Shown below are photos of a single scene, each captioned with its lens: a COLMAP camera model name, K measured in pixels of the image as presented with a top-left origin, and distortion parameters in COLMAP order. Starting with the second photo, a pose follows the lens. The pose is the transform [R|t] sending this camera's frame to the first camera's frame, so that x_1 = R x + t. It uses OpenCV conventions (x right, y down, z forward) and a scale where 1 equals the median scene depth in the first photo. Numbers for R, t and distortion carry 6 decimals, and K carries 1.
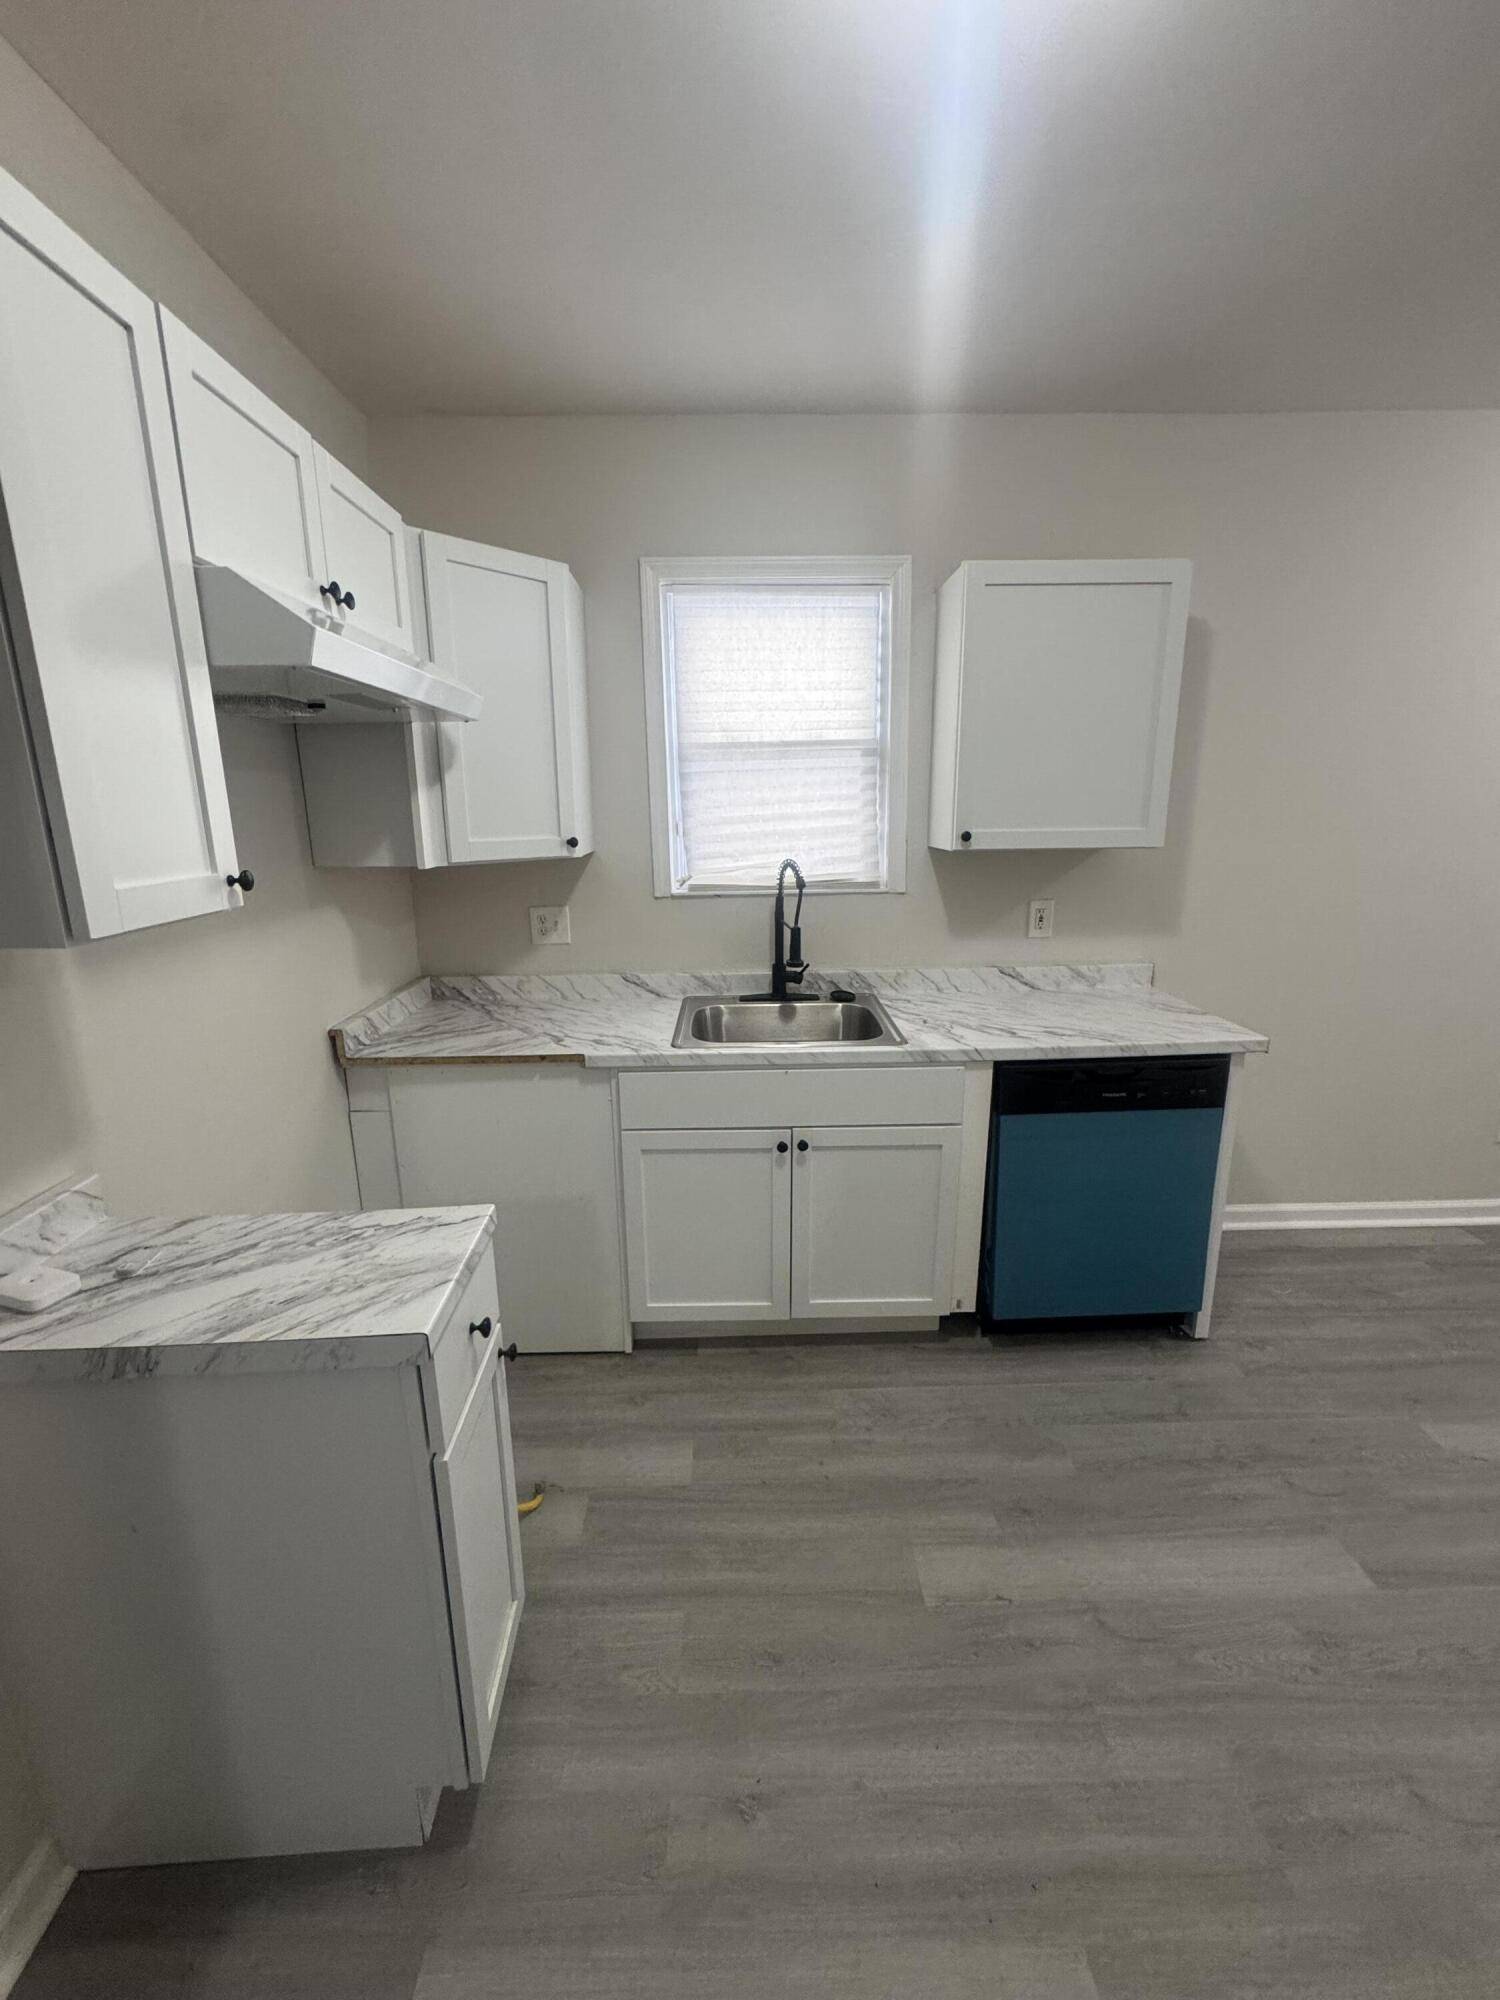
lens RADIAL K [[807.2, 0, 744.1], [0, 807.2, 998.7], [0, 0, 1]] dist [-0.004507, 0.000383]
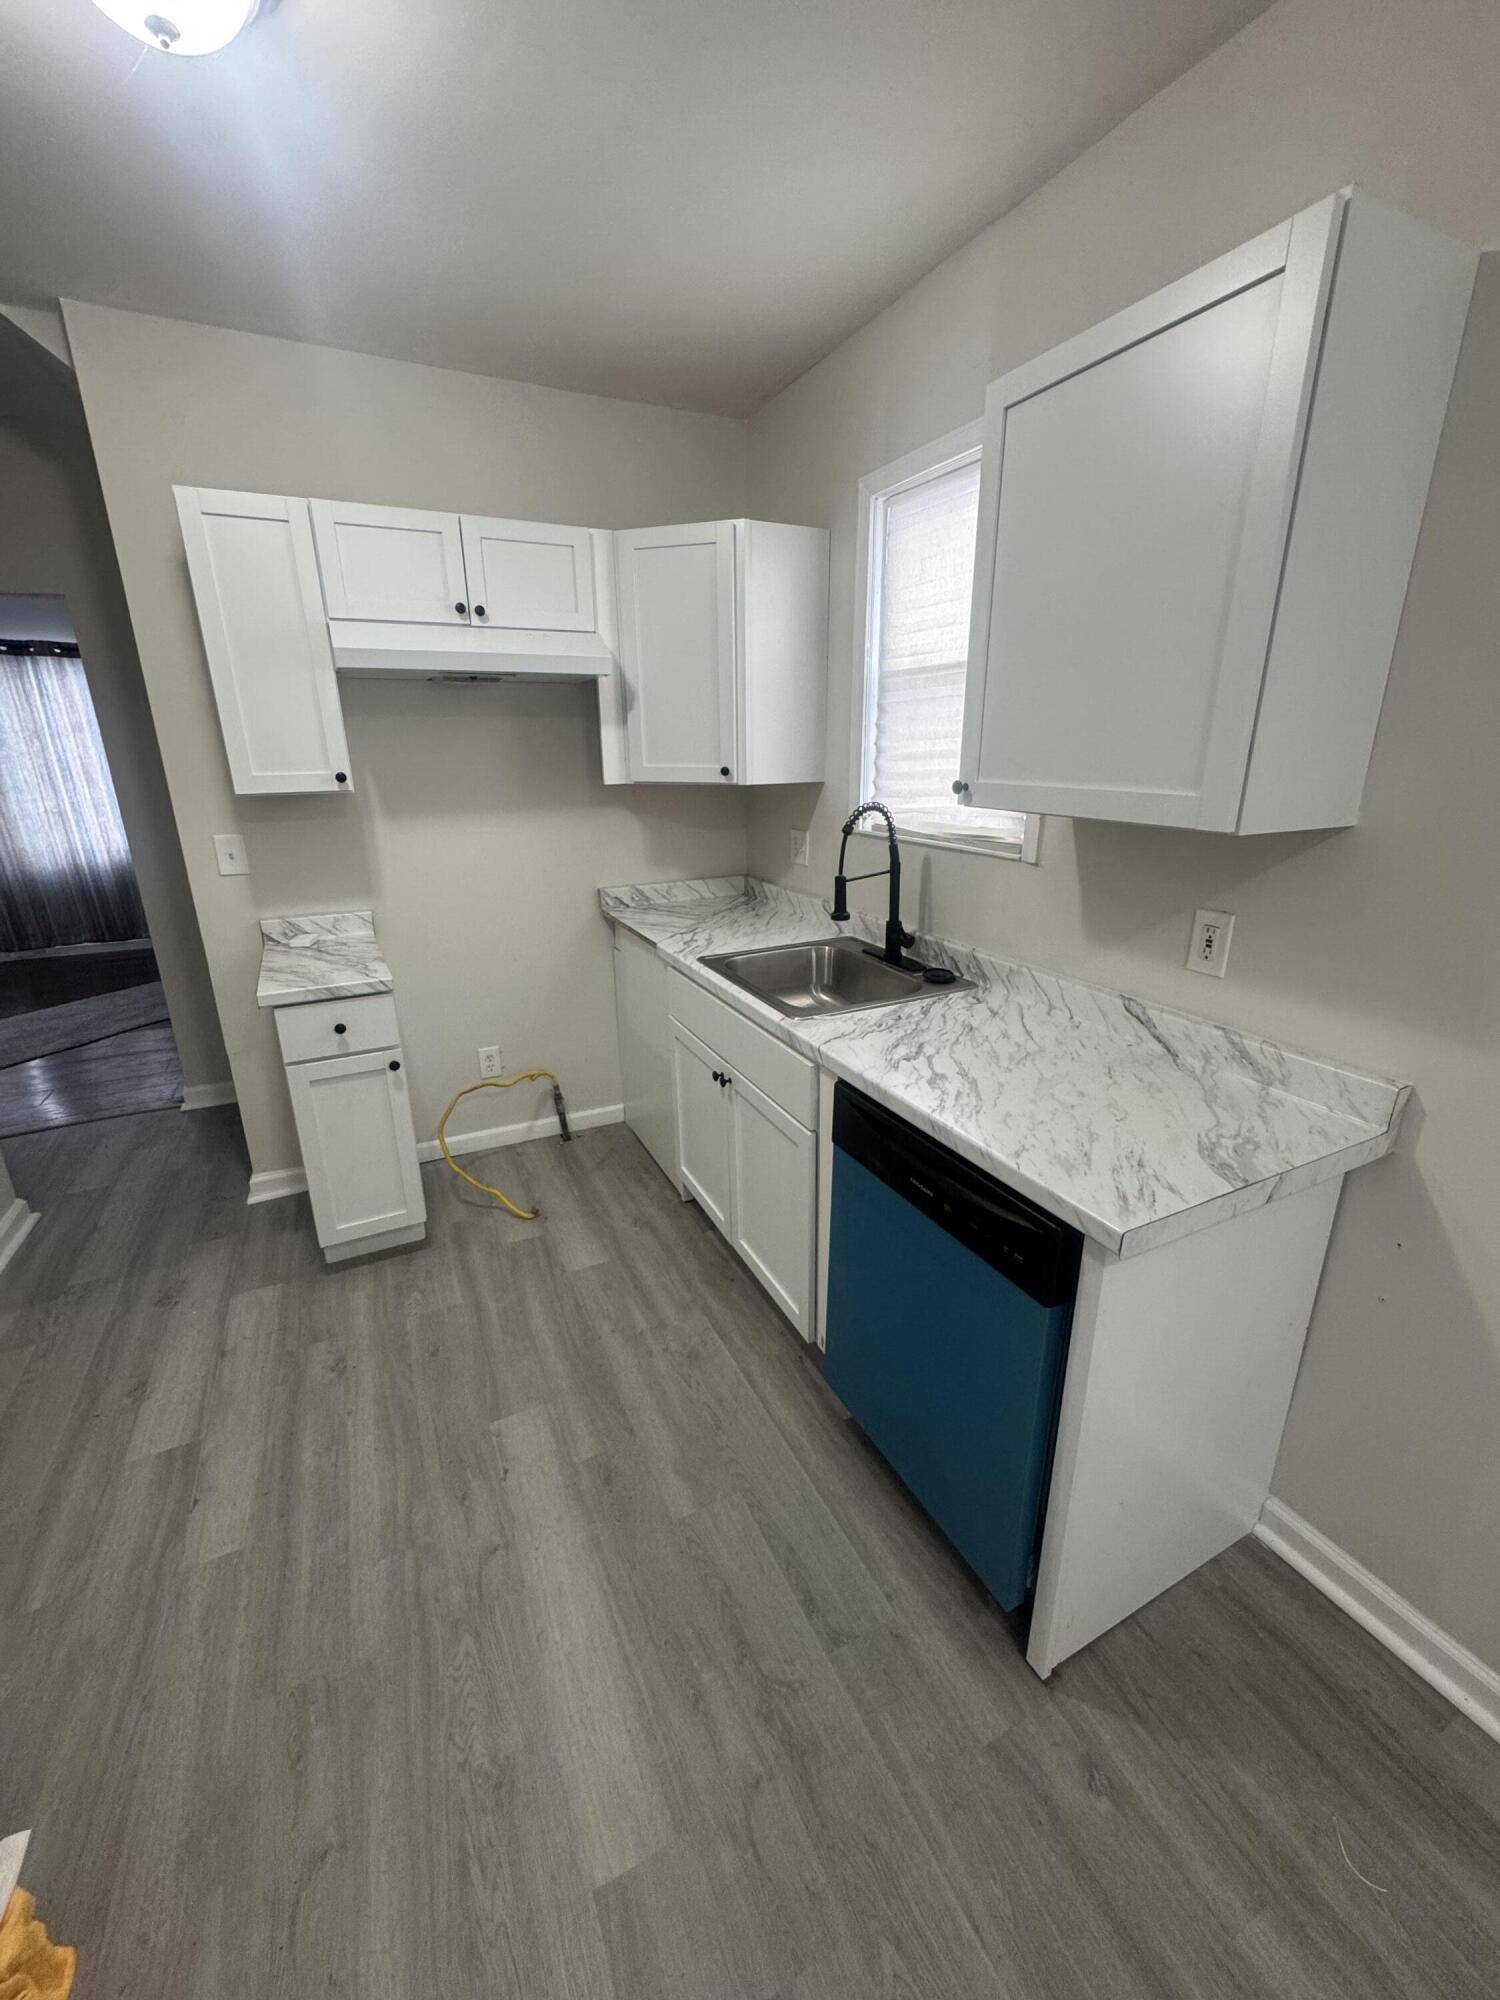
lens RADIAL K [[807.2, 0, 751.8], [0, 807.2, 997.2], [0, 0, 1]] dist [-0.004507, 0.000383]
pose [[0.418618, 0.286244, -0.861872, 1.028273], [-0.211308, 0.953682, 0.214102, -0.160428], [0.883237, 0.092493, 0.459714, 0.606454]]
